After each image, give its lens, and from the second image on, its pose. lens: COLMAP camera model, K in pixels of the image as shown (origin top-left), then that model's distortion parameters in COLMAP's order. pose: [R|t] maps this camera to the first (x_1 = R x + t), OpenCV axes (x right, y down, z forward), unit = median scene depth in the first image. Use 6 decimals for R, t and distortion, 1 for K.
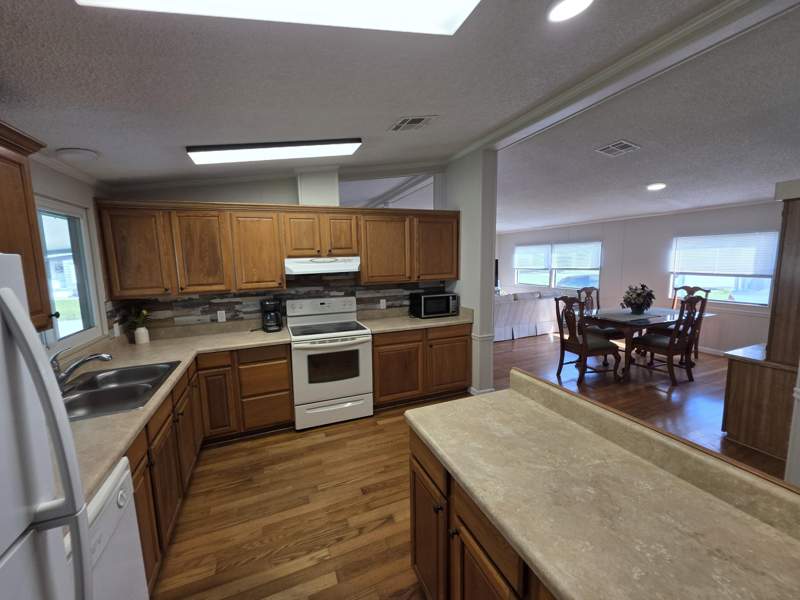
lens RADIAL K [[320.4, 0, 398.2], [0, 320.4, 297.6], [0, 0, 1]] dist [0.000858, -0.000022]
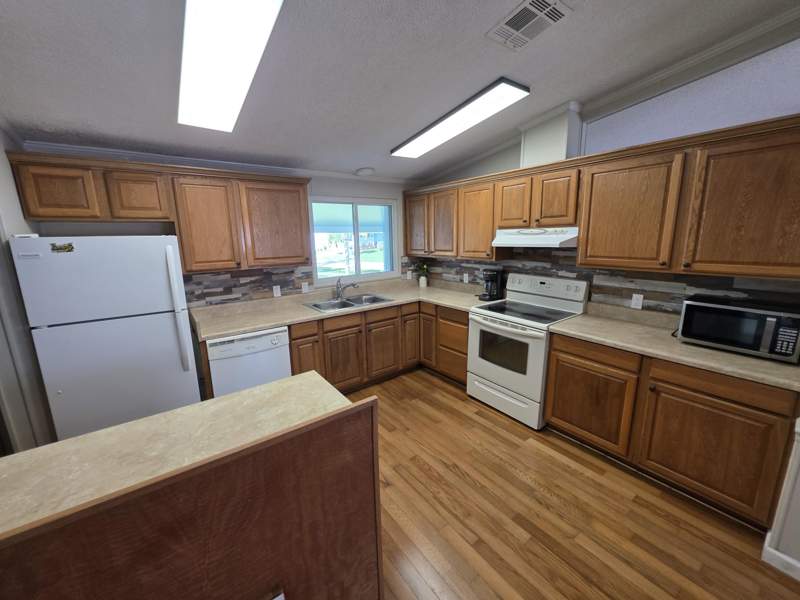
lens RADIAL K [[320.4, 0, 399.2], [0, 320.4, 299.7], [0, 0, 1]] dist [0.000858, -0.000022]
pose [[0.243411, 0.216655, -0.945416, 0.538292], [-0.101036, 0.975094, 0.197443, -0.075135], [0.964646, 0.047461, 0.259238, 0.462113]]
